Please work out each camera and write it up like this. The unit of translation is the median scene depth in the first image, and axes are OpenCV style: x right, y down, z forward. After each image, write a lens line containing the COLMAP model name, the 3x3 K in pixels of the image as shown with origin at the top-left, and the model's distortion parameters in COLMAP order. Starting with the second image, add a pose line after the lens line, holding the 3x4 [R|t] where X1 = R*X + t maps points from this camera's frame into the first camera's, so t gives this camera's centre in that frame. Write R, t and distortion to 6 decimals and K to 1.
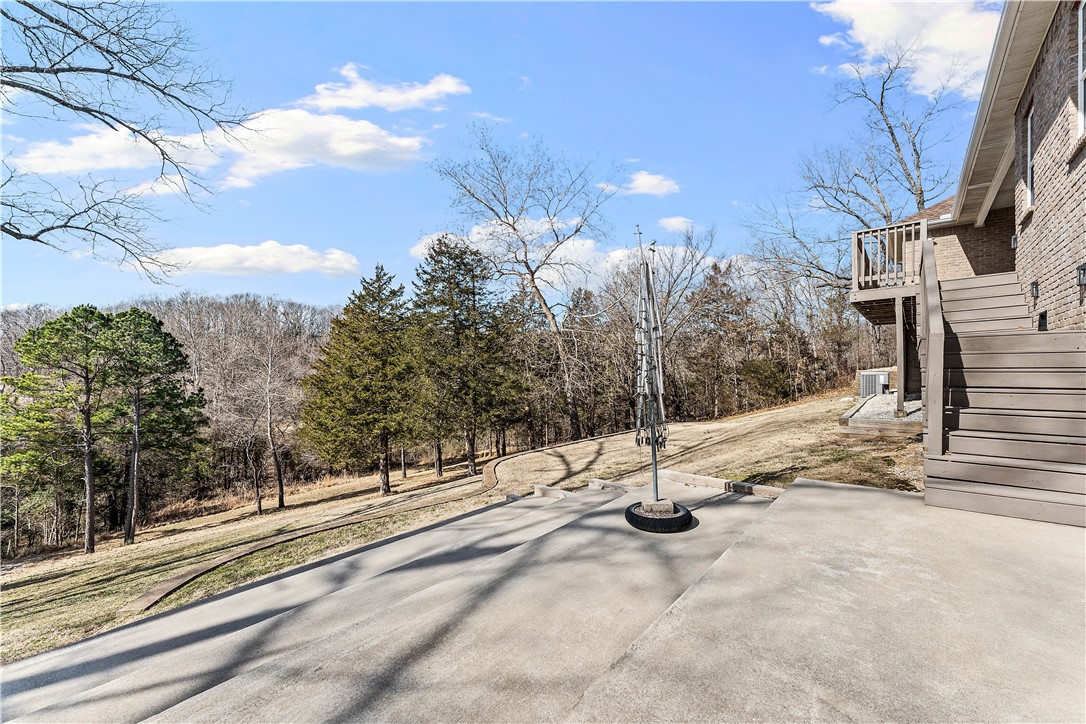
lens RADIAL K [[439.8, 0, 543.0], [0, 439.8, 362.0], [0, 0, 1]] dist [-0.000279, 0.000118]
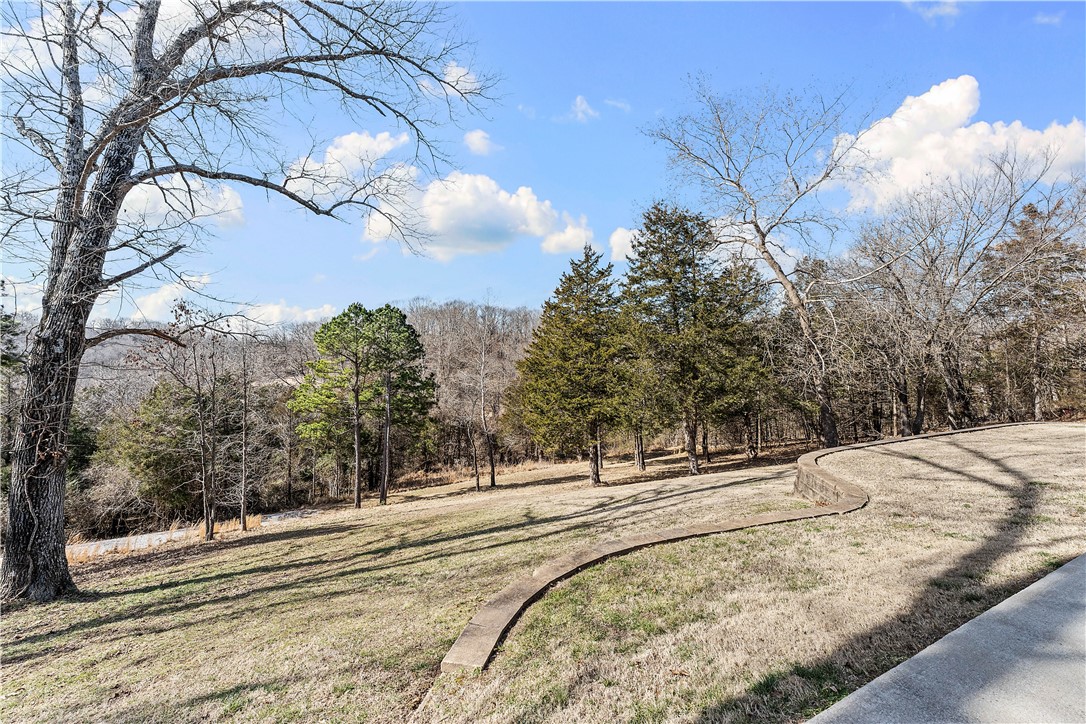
lens RADIAL K [[434.7, 0, 544.1], [0, 434.7, 347.0], [0, 0, 1]] dist [0.000838, 0.000038]
pose [[0.925158, -0.017232, -0.379192, -0.098058], [0.008129, 0.999639, -0.025594, 0.026565], [0.379496, 0.020596, 0.924964, 0.081046]]
